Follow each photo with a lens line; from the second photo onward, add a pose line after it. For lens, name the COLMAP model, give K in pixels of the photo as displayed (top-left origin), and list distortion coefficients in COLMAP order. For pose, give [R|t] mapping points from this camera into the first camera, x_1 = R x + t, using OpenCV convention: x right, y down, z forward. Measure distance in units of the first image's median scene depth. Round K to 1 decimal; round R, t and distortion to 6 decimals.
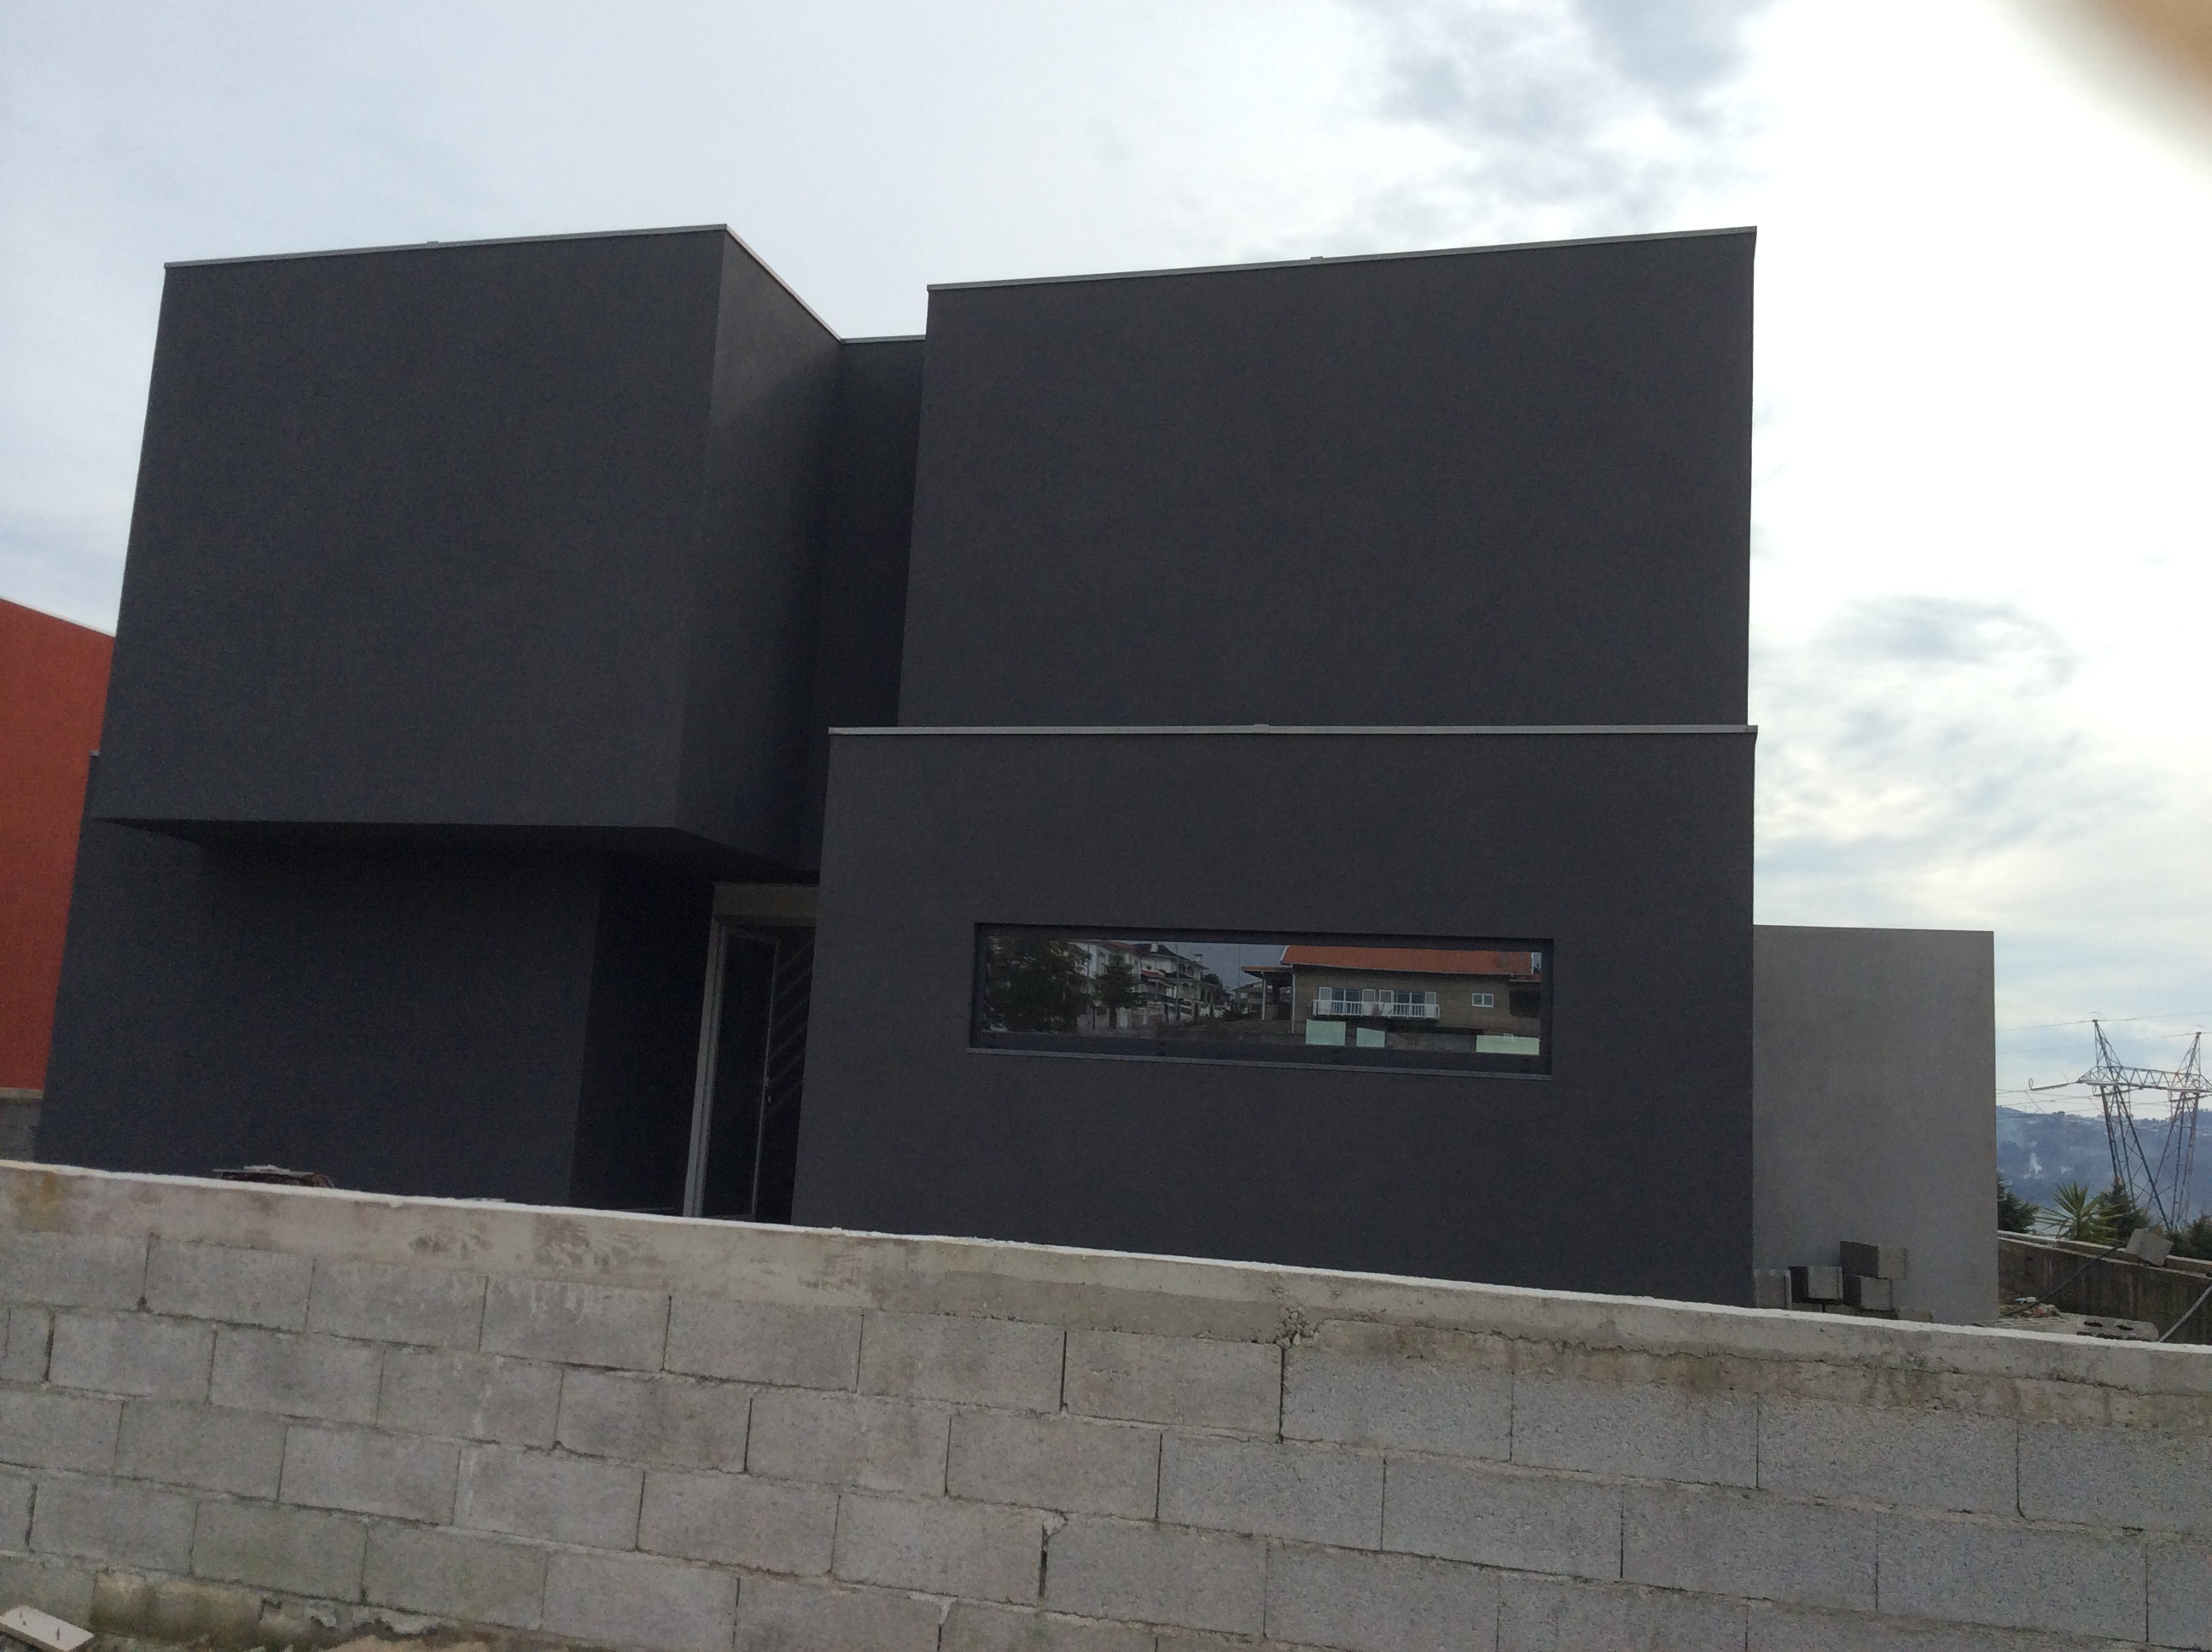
lens RADIAL K [[2009.0, 0, 1106.0], [0, 2009.0, 826.0], [0, 0, 1]] dist [0.086531, -0.153395]
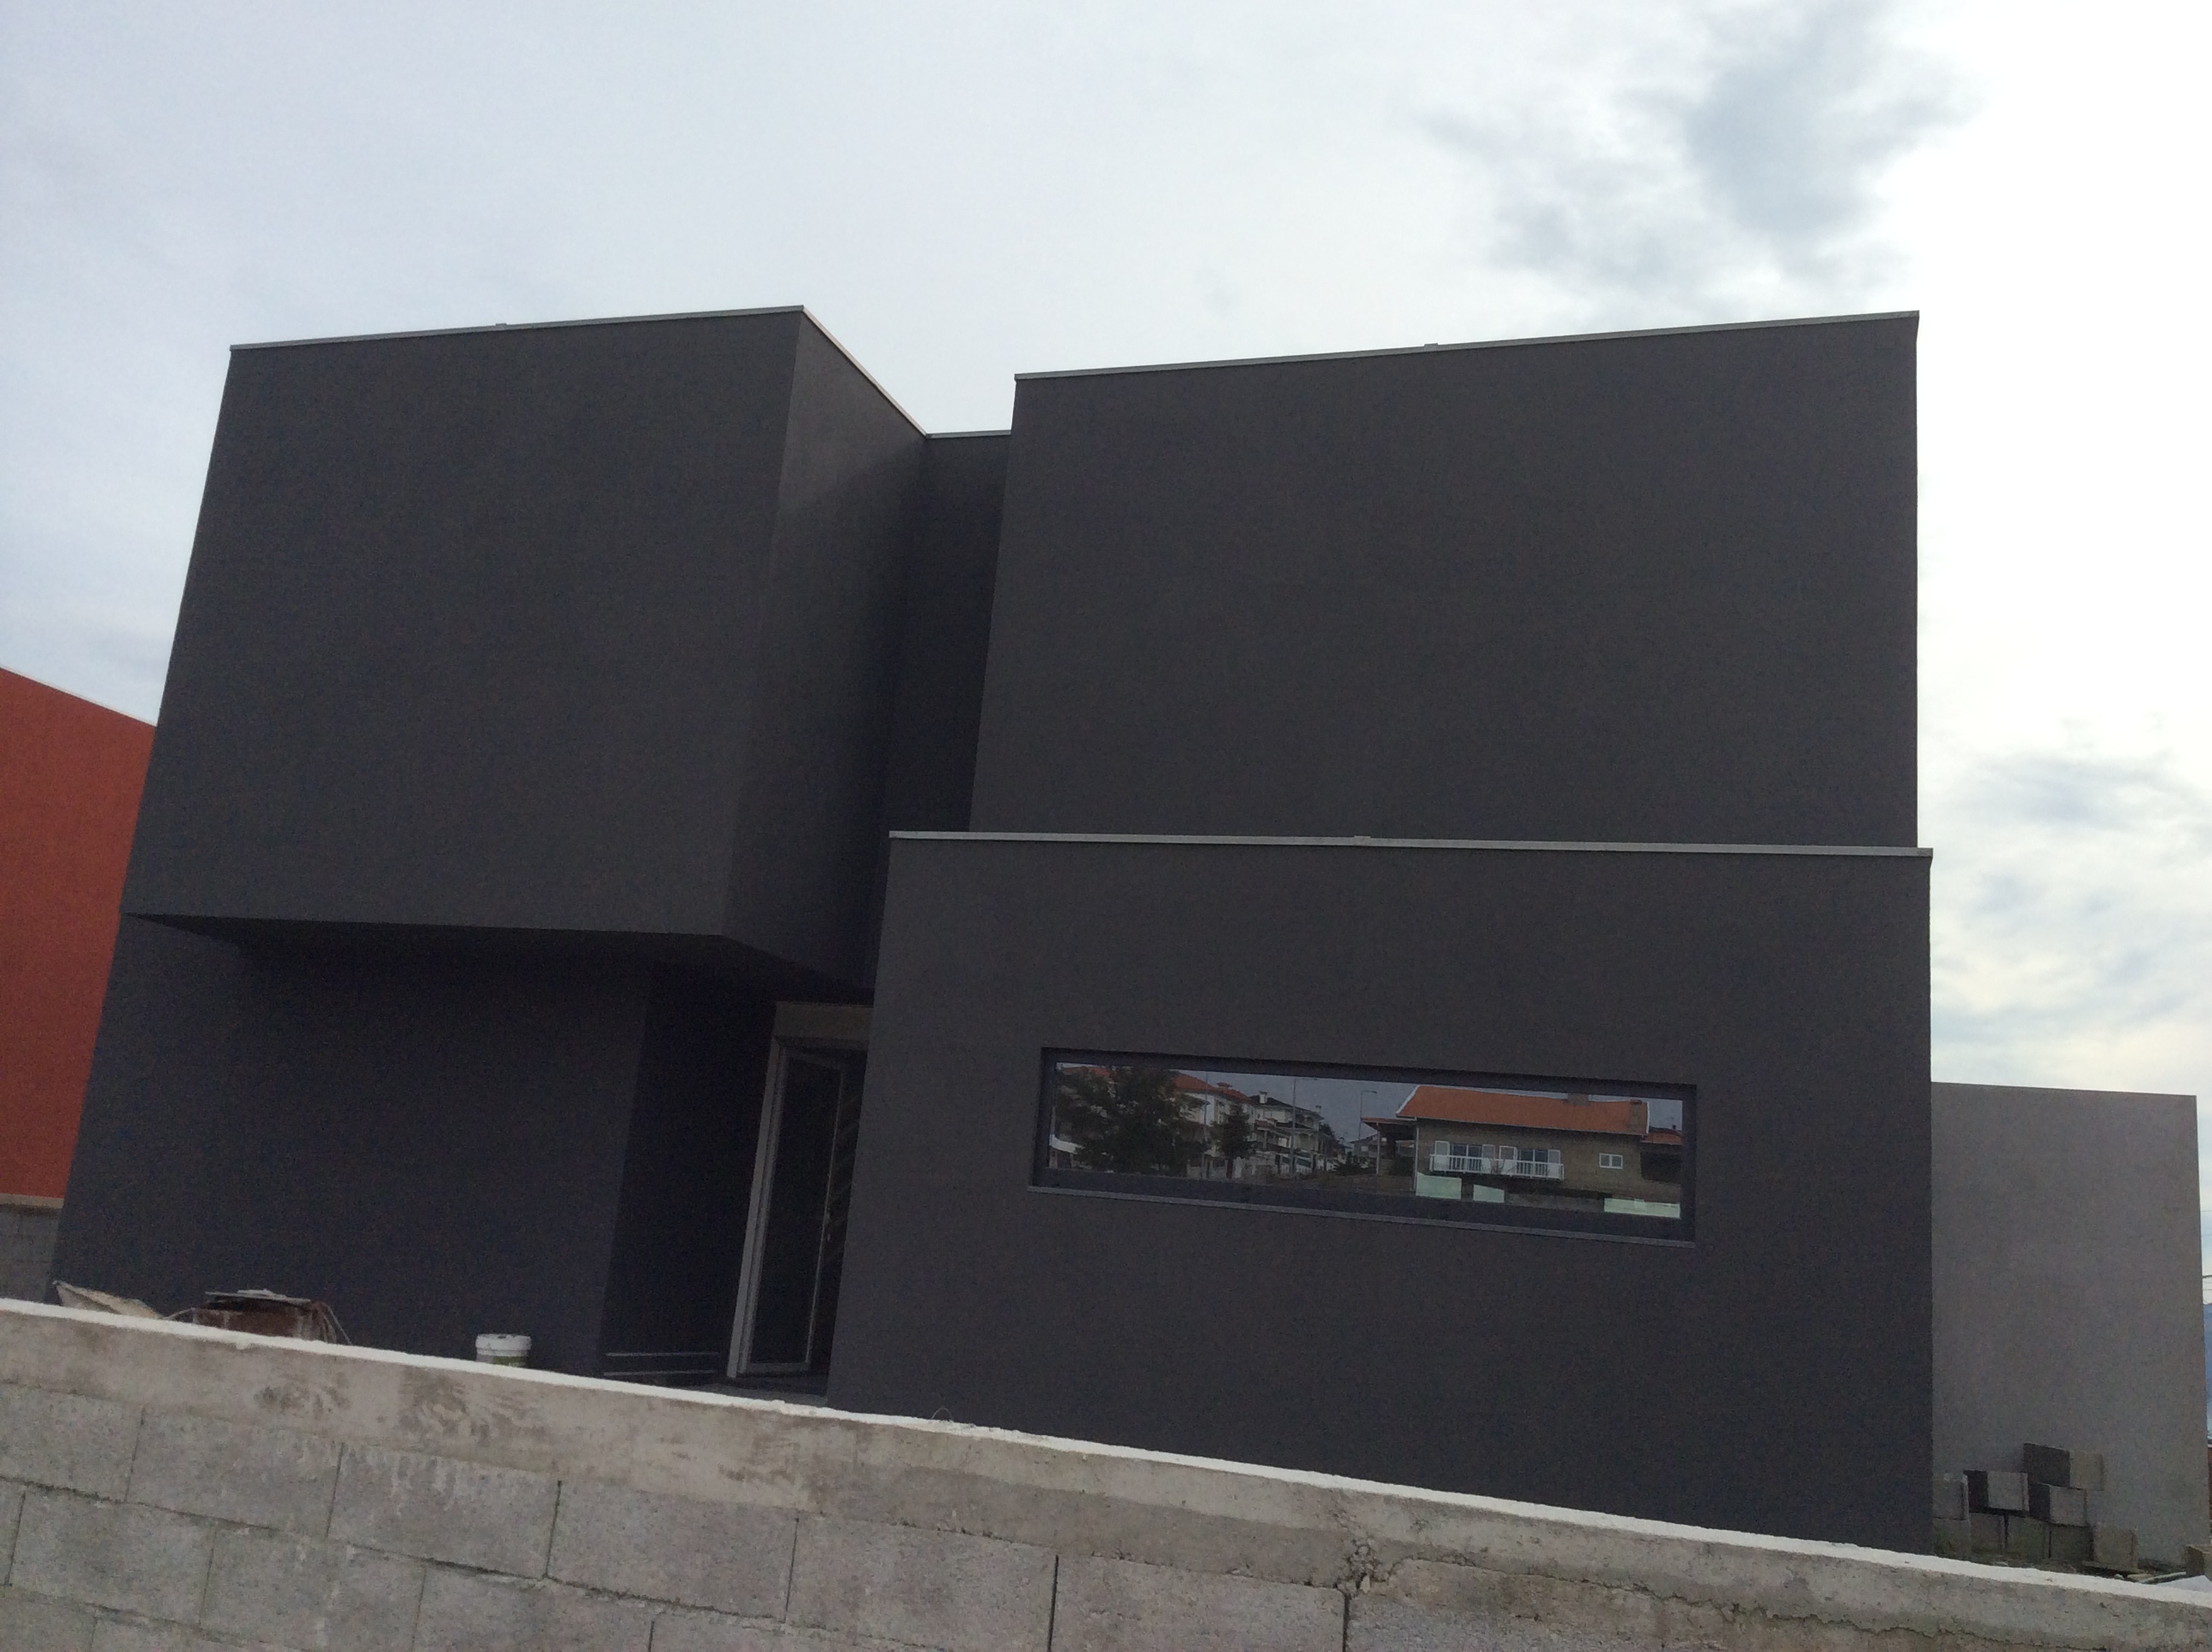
lens RADIAL K [[1943.8, 0, 1056.0], [0, 1943.8, 829.4], [0, 0, 1]] dist [0.013002, -0.025088]
pose [[0.995619, 0.015875, -0.092148, 0.041014], [-0.022942, 0.996832, -0.076155, 0.033806], [0.090647, 0.077936, 0.992829, 0.247995]]
